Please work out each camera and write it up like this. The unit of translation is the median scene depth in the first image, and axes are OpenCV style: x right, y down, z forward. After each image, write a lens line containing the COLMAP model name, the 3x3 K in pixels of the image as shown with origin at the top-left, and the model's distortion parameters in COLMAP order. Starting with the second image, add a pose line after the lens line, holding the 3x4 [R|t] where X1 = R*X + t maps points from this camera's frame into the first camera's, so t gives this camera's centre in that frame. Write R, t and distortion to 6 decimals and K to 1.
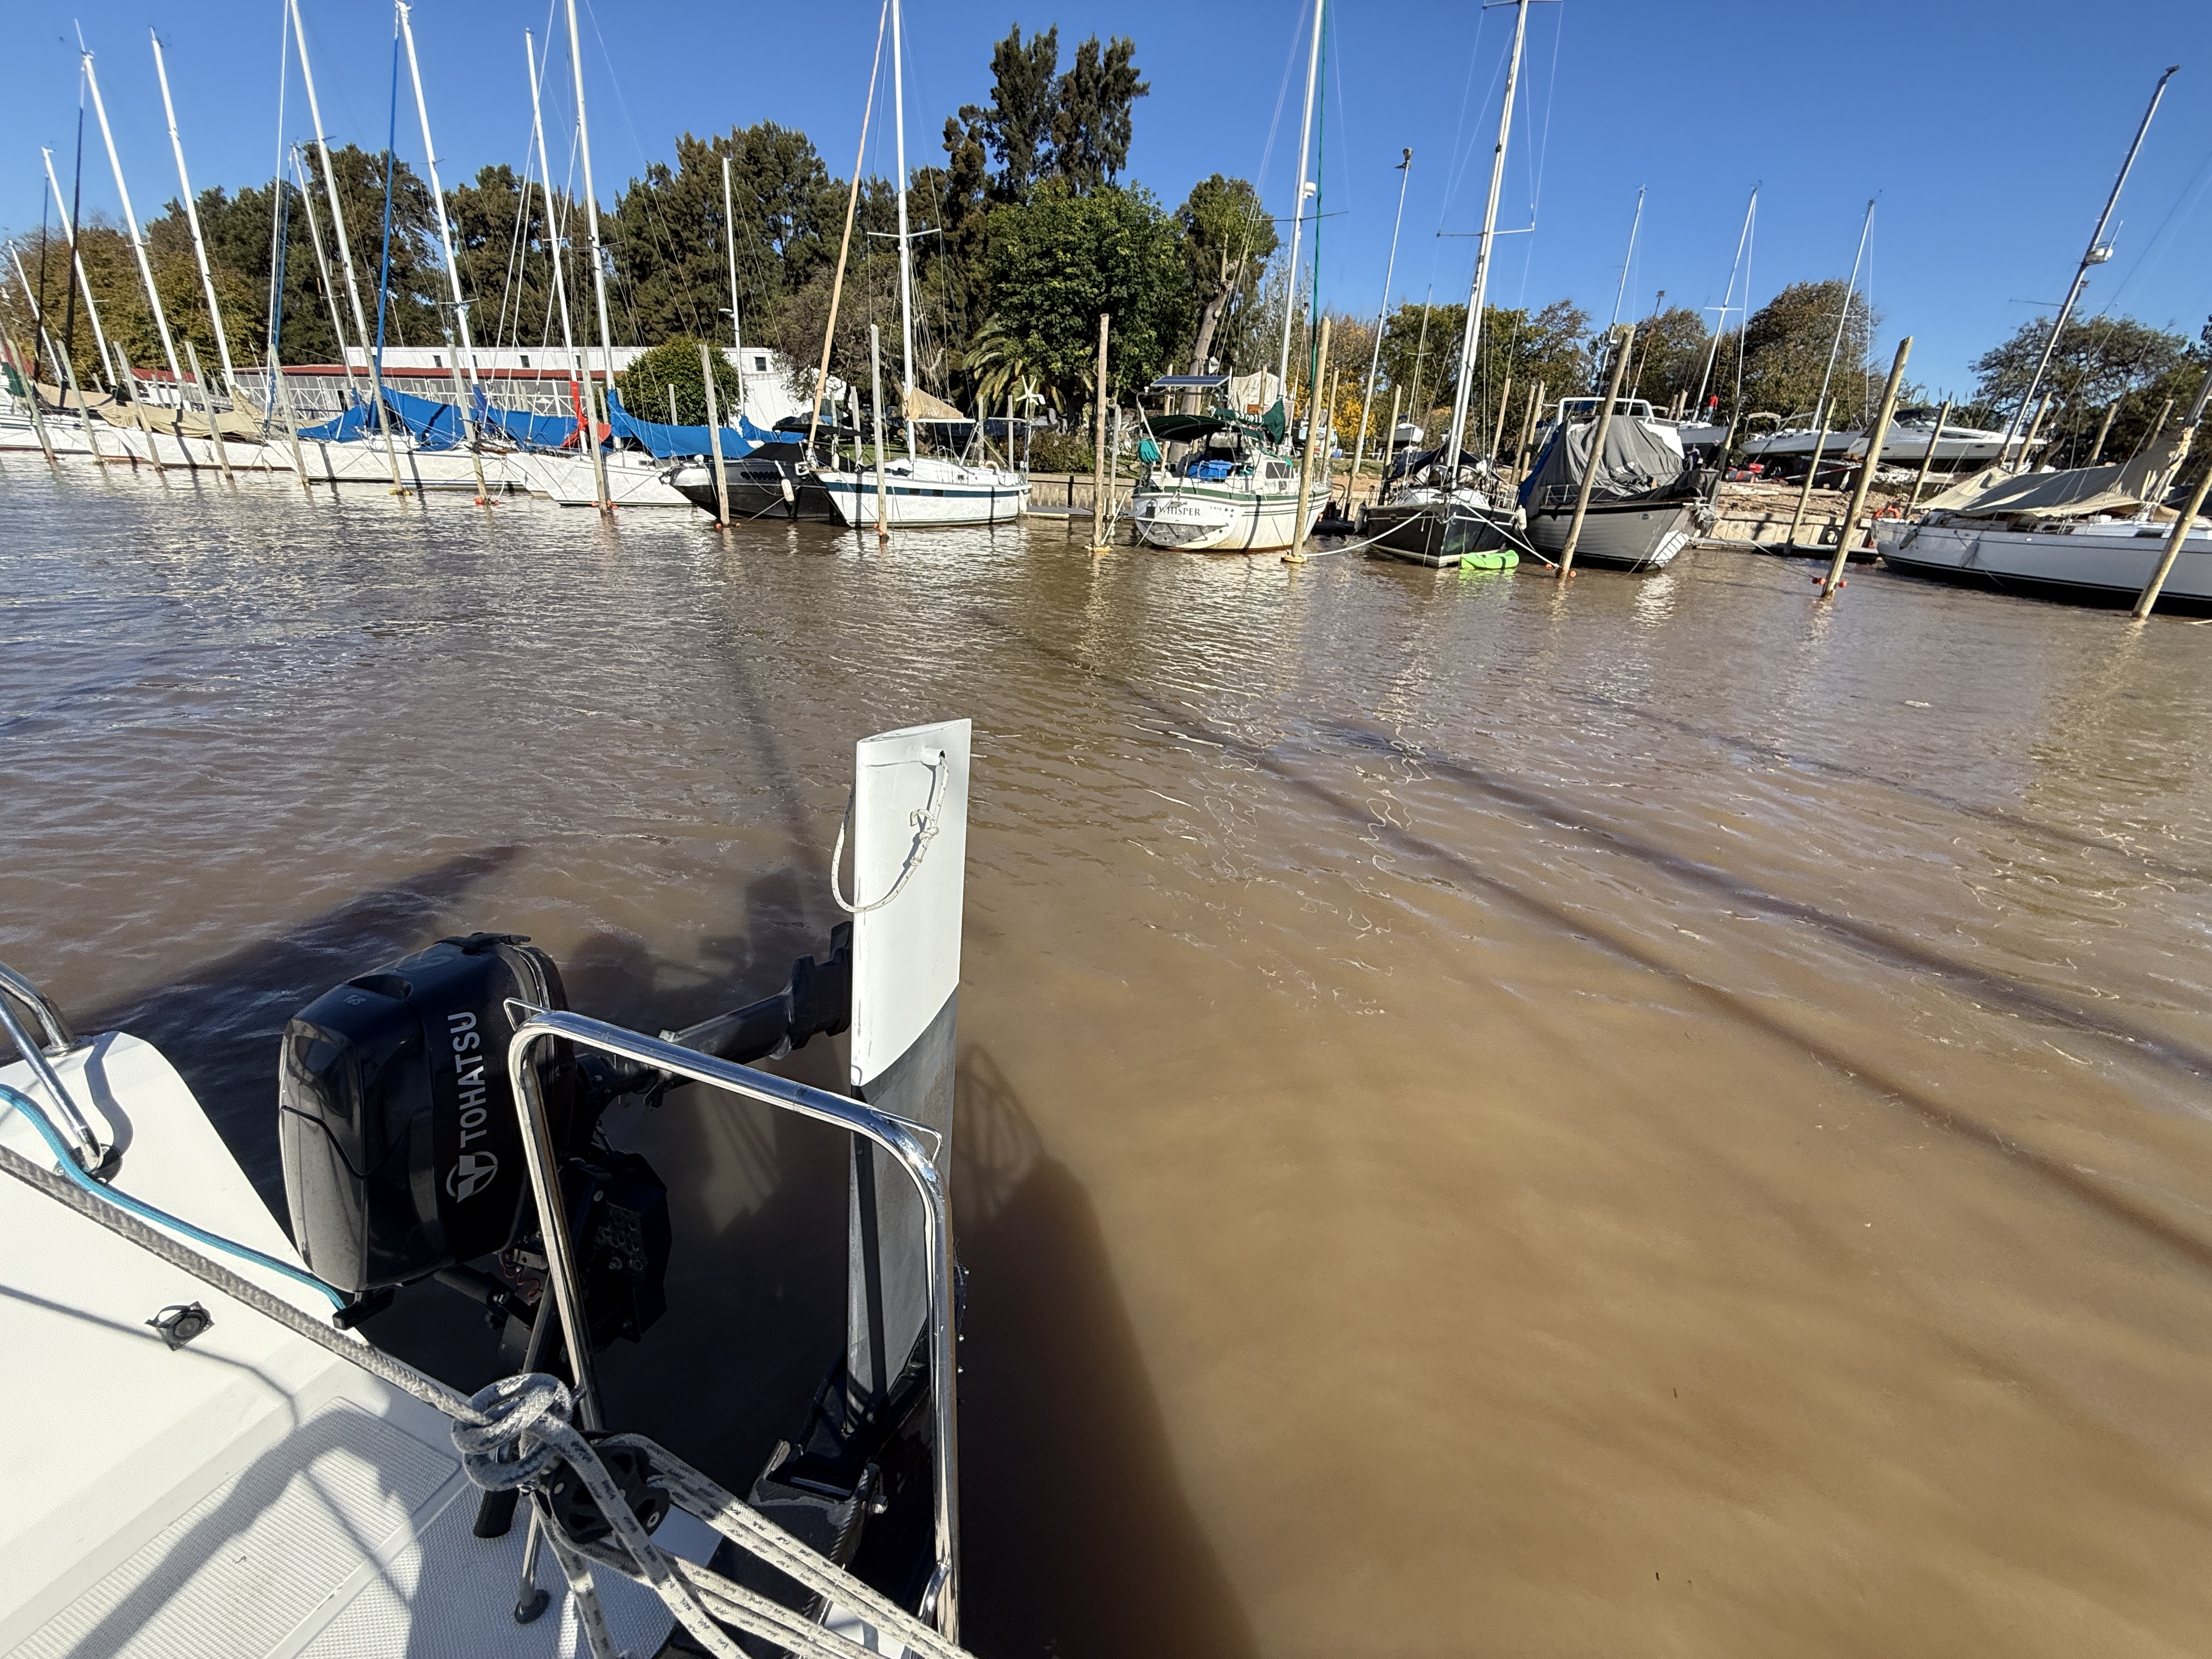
lens RADIAL K [[882.6, 0, 1087.6], [0, 882.6, 842.9], [0, 0, 1]] dist [-0.004925, 0.000993]
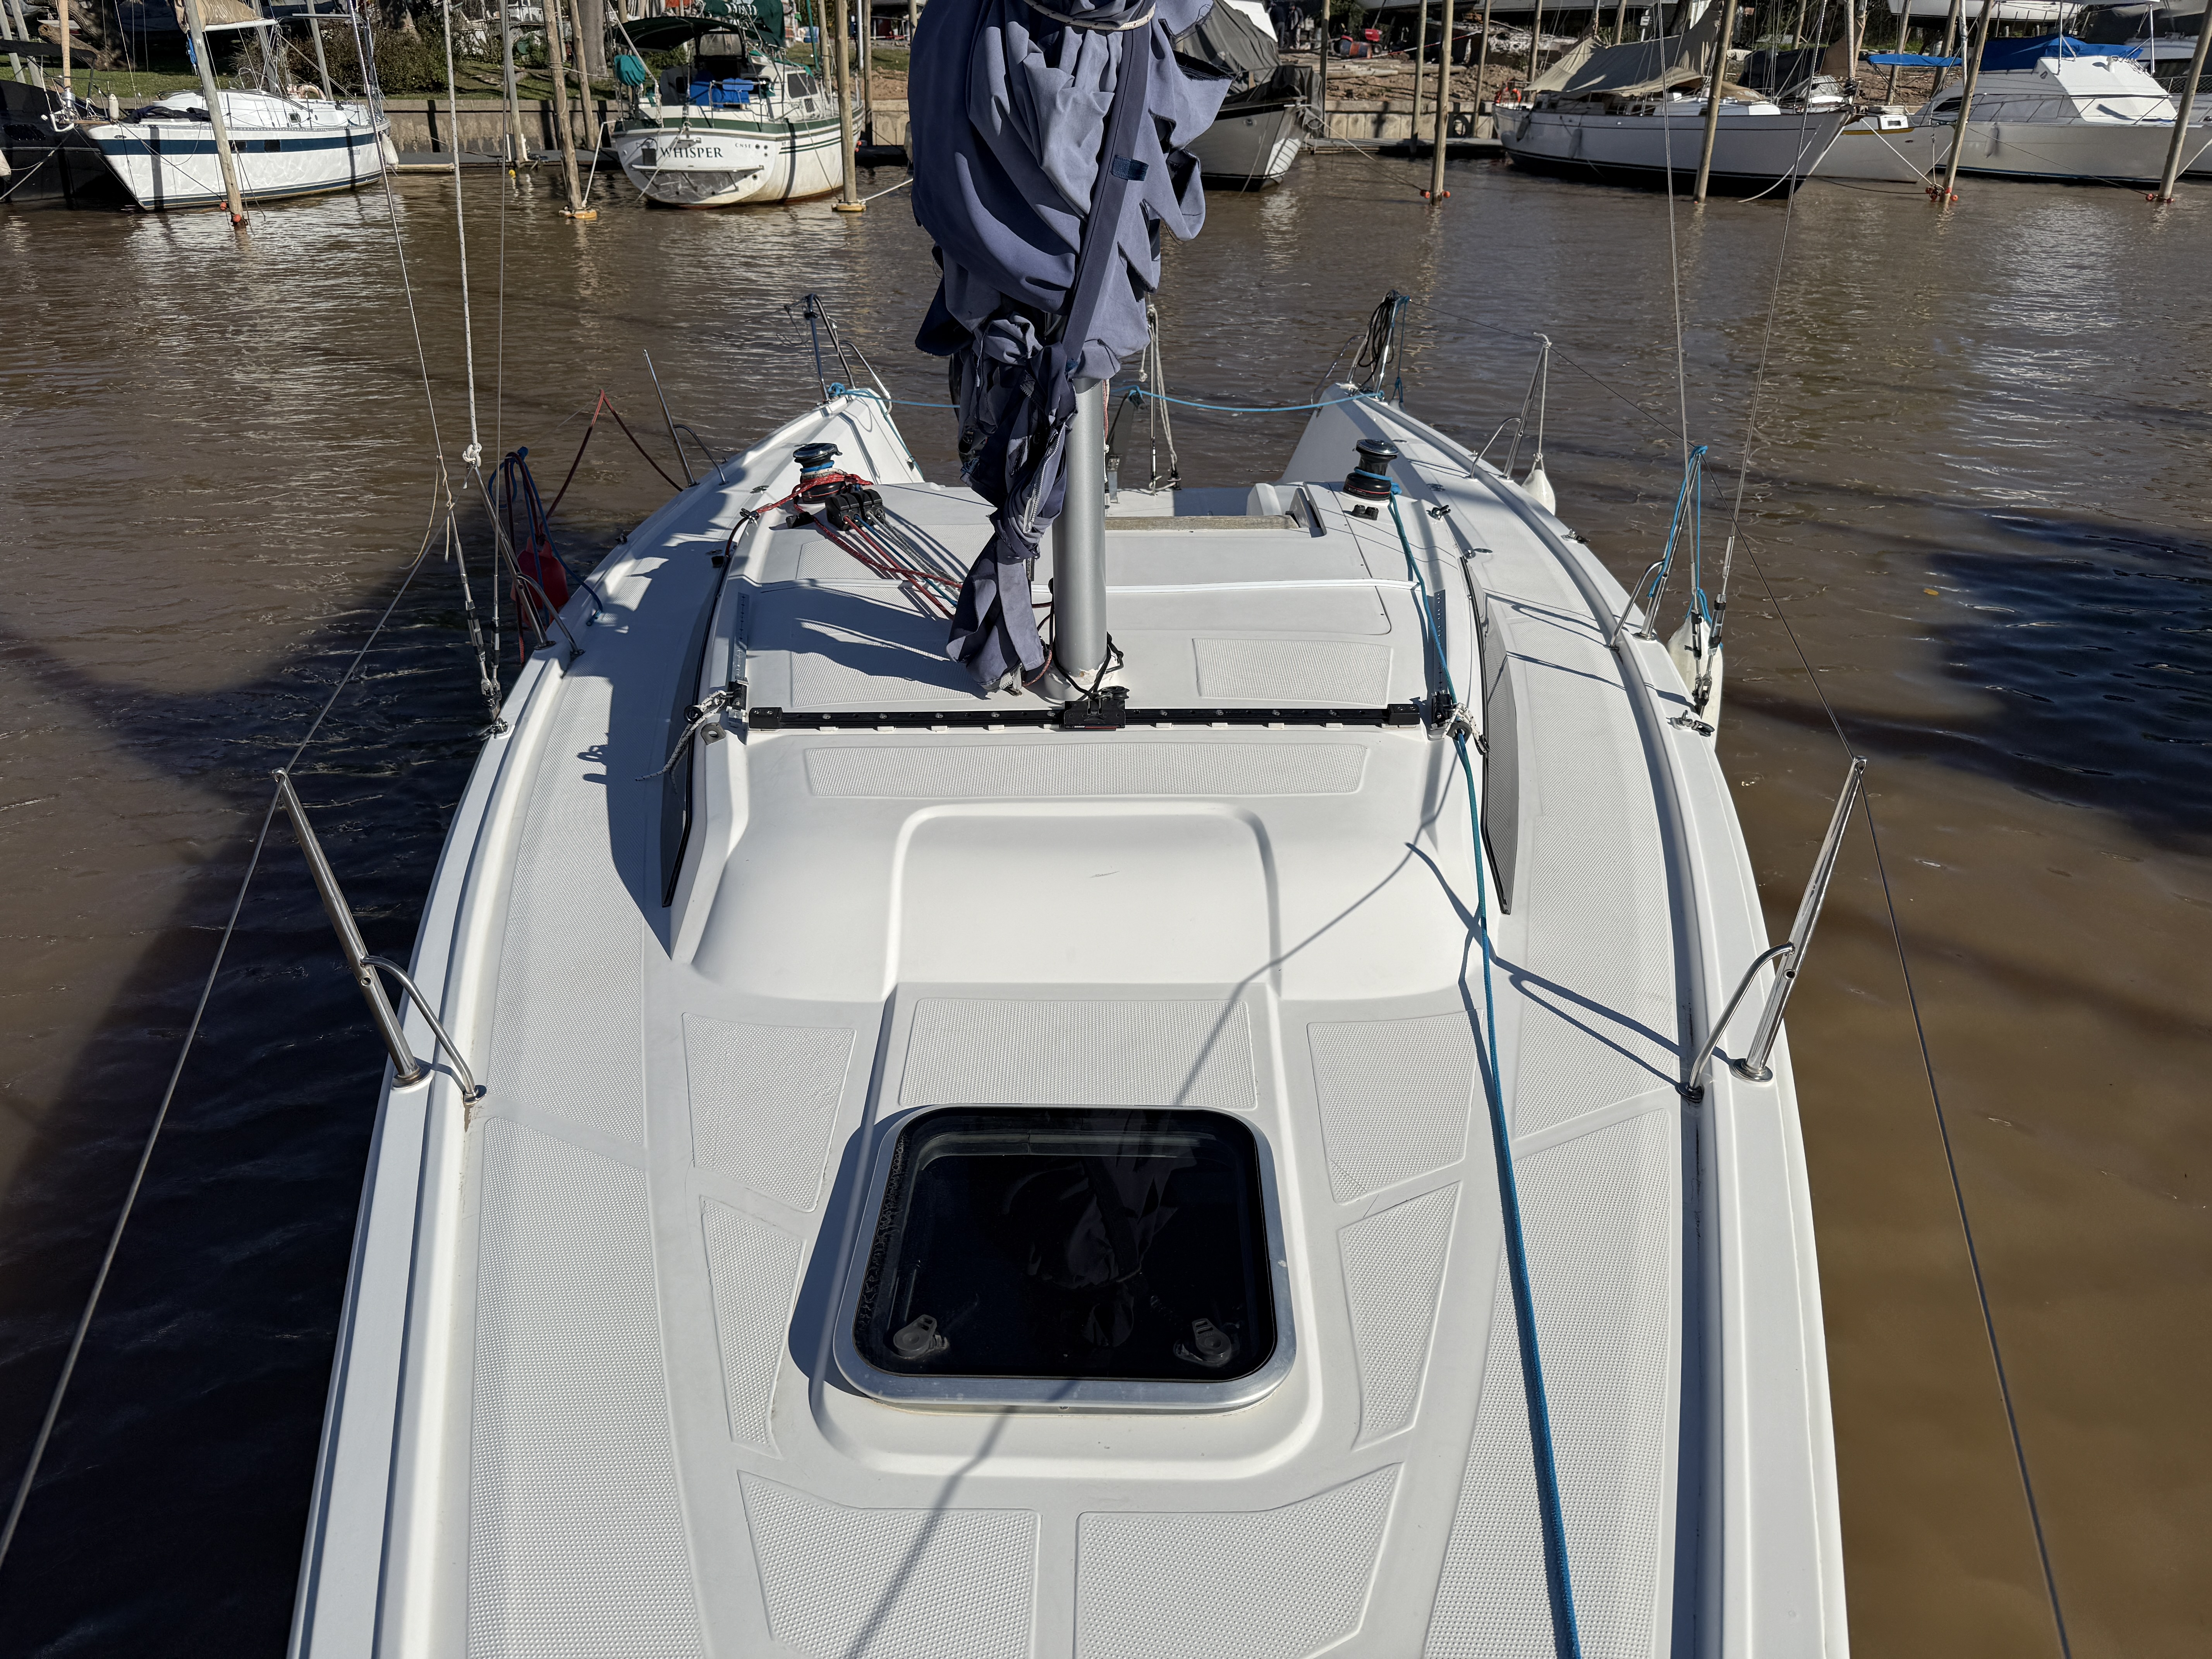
lens RADIAL K [[1651.2, 0, 1092.4], [0, 1651.2, 820.9], [0, 0, 1]] dist [0.002952, -0.015940]
pose [[0.899173, -0.217120, 0.379931, -0.210616], [0.200765, 0.976143, 0.082694, 0.101965], [-0.388821, 0.001921, 0.921311, -0.337737]]
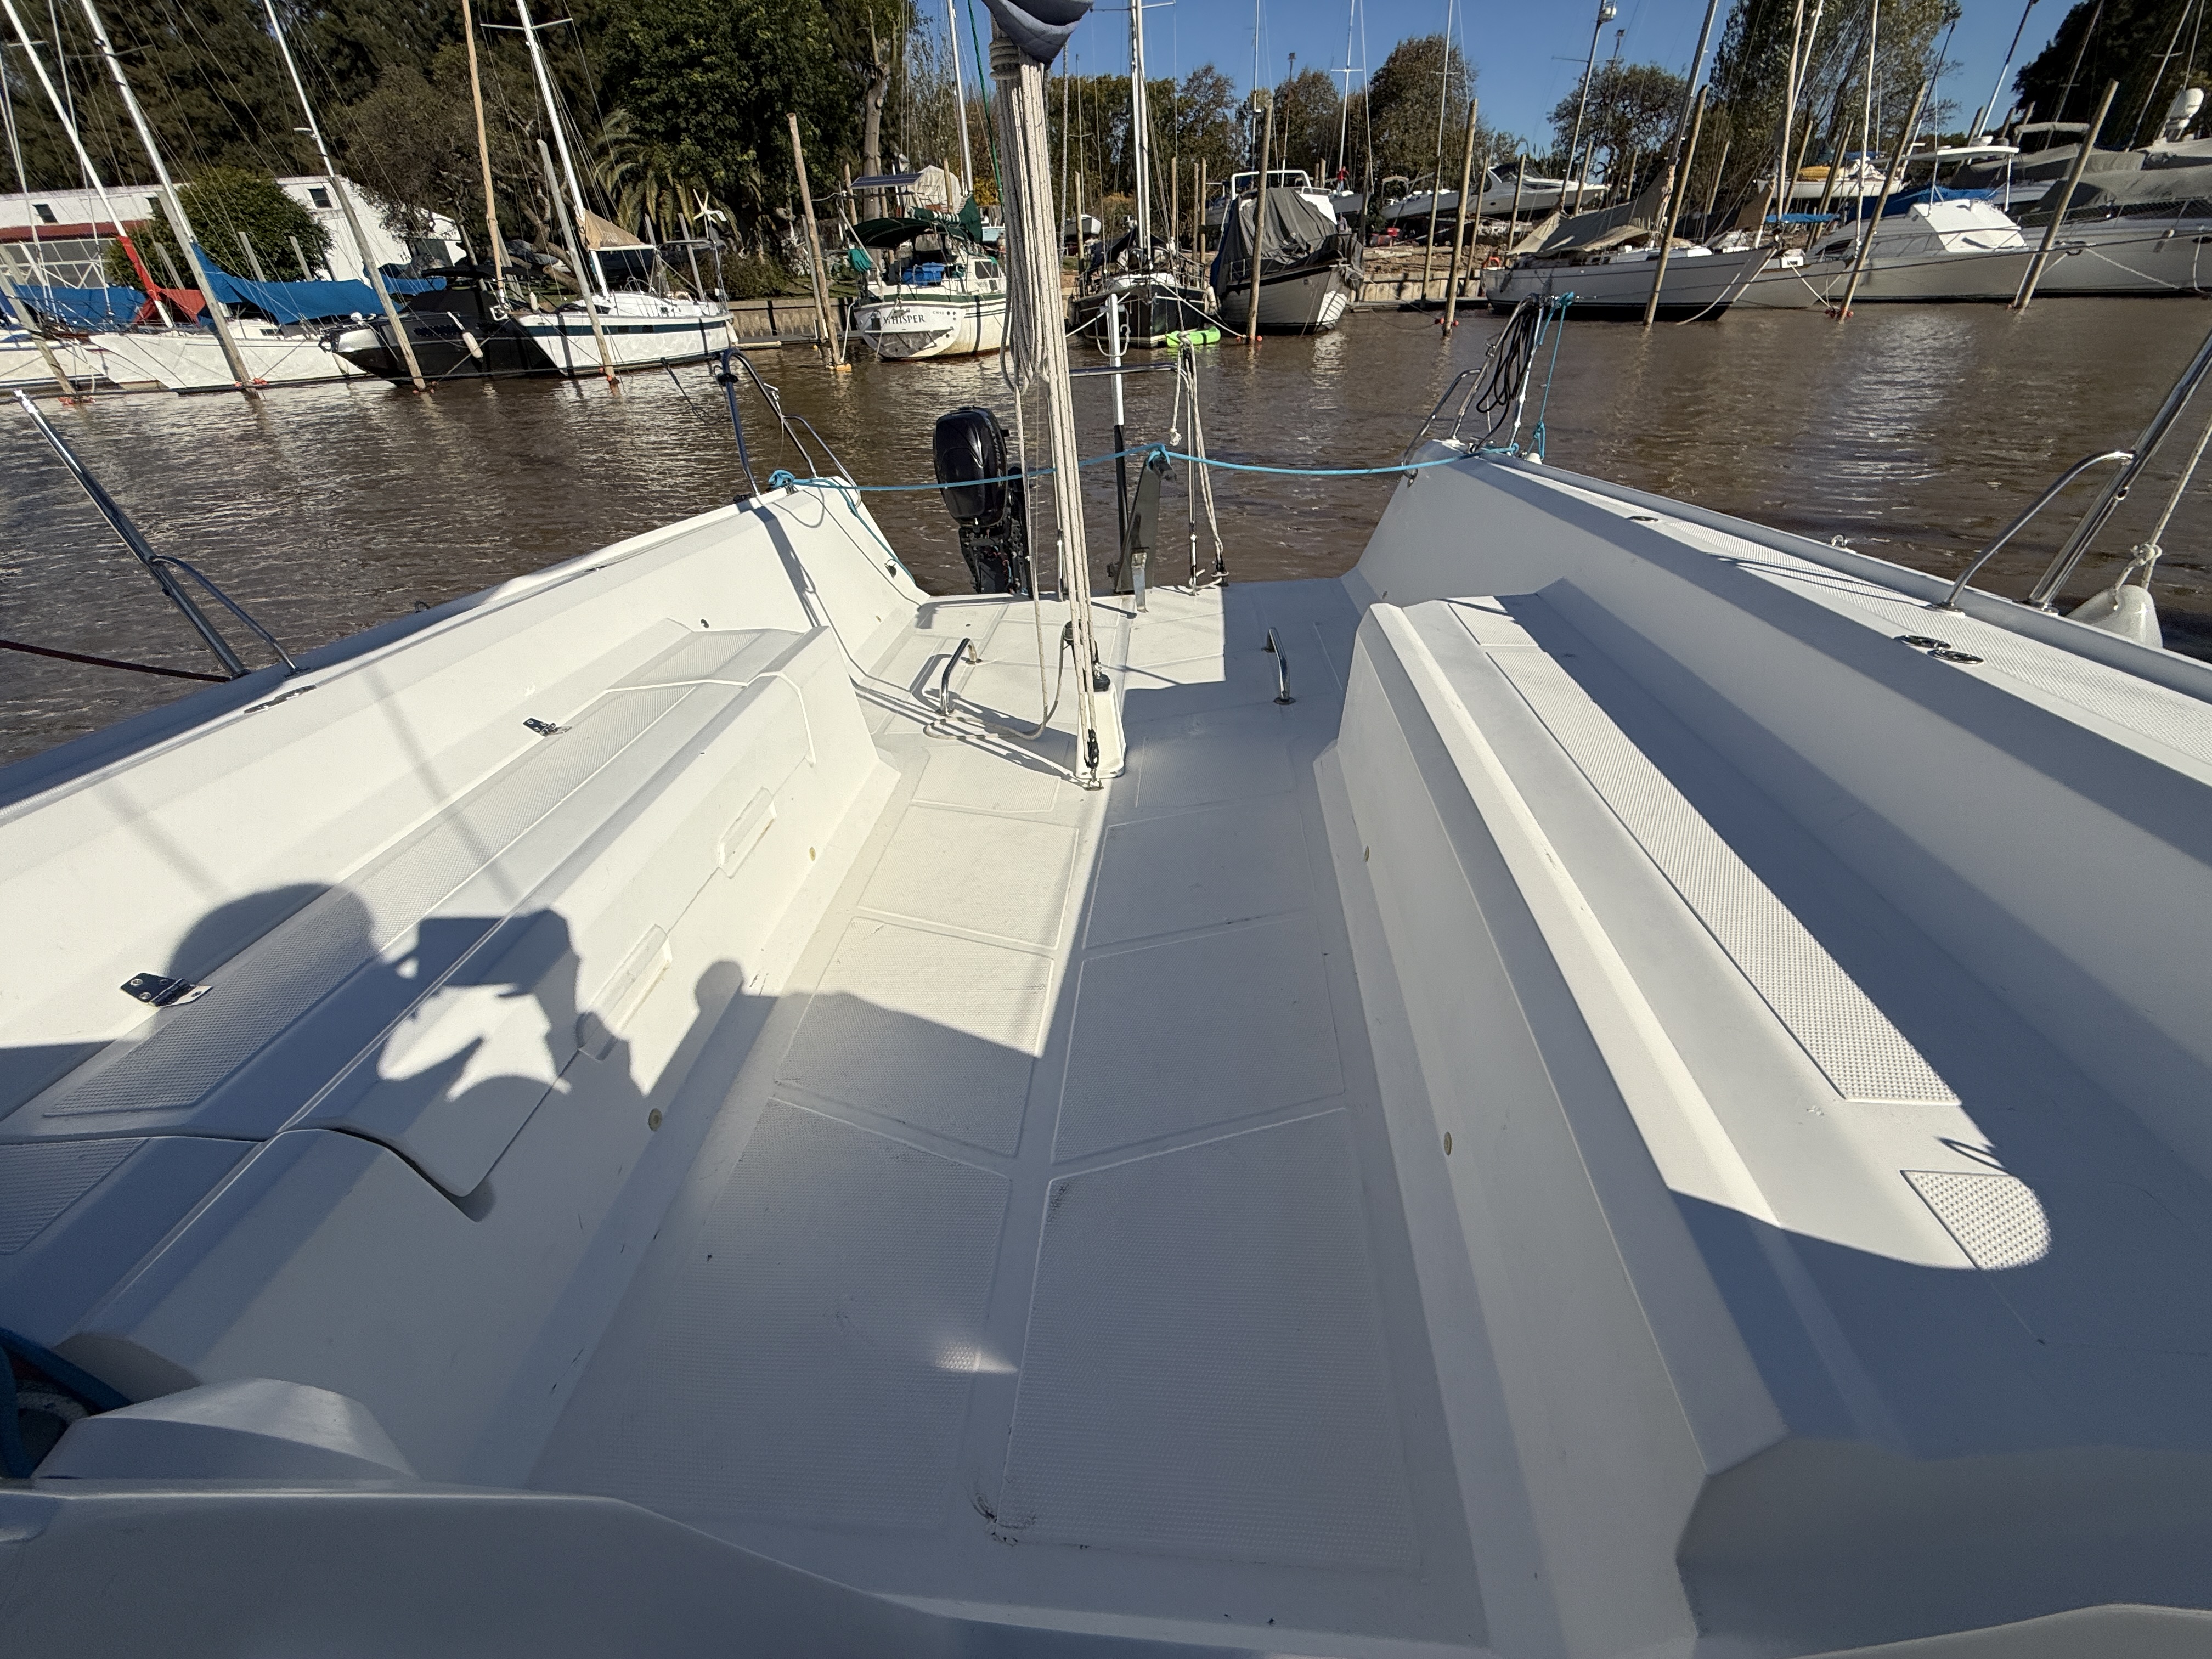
lens RADIAL K [[882.6, 0, 1098.4], [0, 882.6, 834.2], [0, 0, 1]] dist [-0.004925, 0.000993]
pose [[0.941920, -0.242898, 0.231919, -0.061226], [0.203377, 0.962102, 0.181651, 0.055077], [-0.267253, -0.123933, 0.955624, -0.108546]]
